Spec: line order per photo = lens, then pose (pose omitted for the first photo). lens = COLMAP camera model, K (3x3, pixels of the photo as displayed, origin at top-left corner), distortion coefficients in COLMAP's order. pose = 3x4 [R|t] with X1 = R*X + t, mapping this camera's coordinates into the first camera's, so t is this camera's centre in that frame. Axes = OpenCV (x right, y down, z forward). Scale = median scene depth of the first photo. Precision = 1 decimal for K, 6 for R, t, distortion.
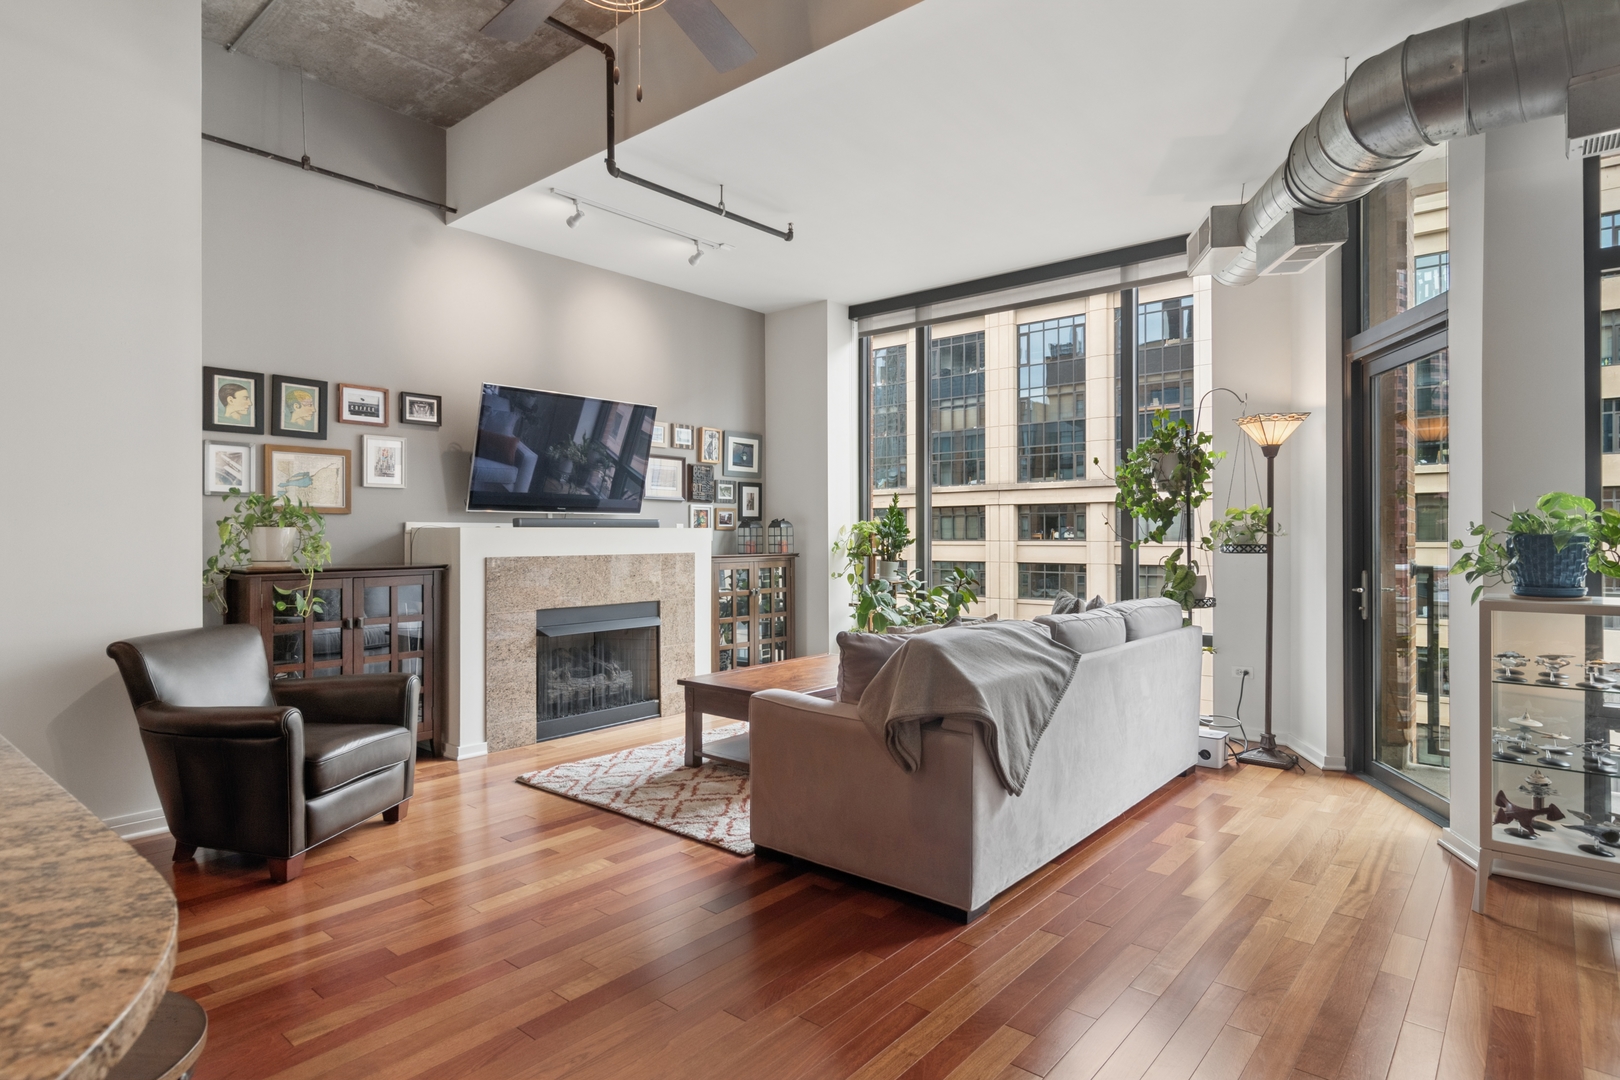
lens RADIAL K [[868.1, 0, 812.9], [0, 868.1, 536.0], [0, 0, 1]] dist [-0.001657, -0.000332]
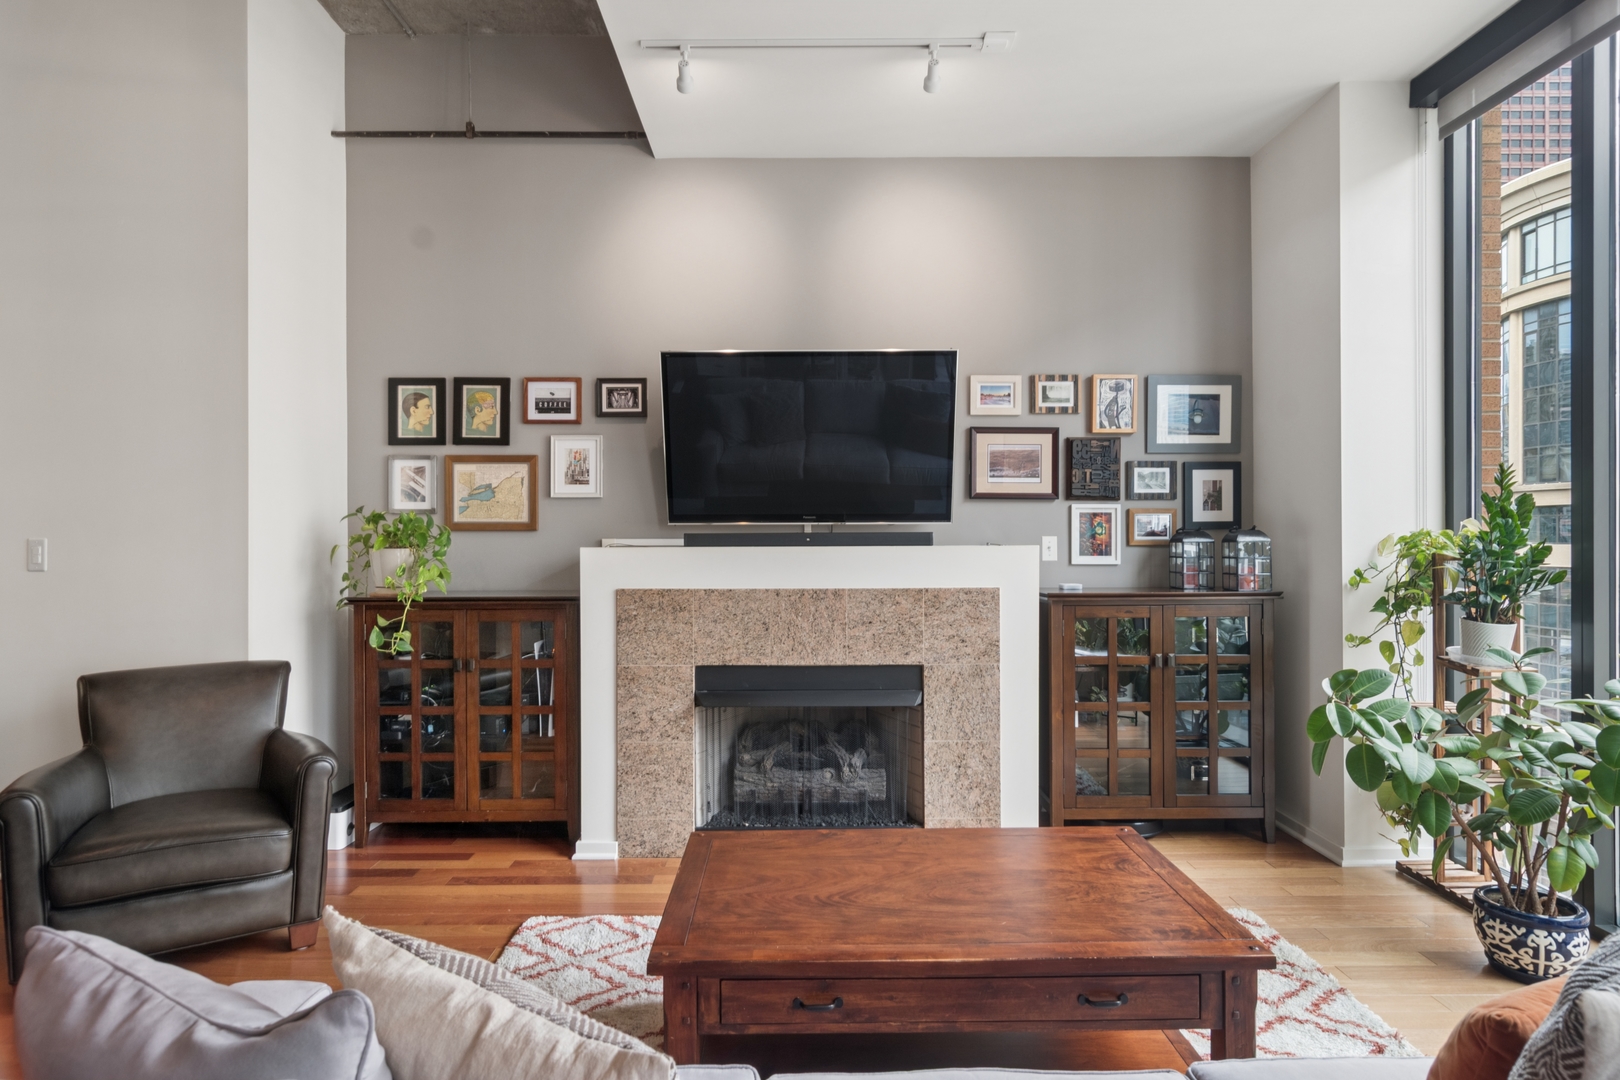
lens RADIAL K [[868.1, 0, 812.9], [0, 868.1, 536.0], [0, 0, 1]] dist [-0.001657, -0.000332]
pose [[0.647894, -0.000615, -0.761731, 0.281207], [0.000075, 1.000000, -0.000743, -0.018881], [0.761731, 0.000425, 0.647894, 0.640957]]
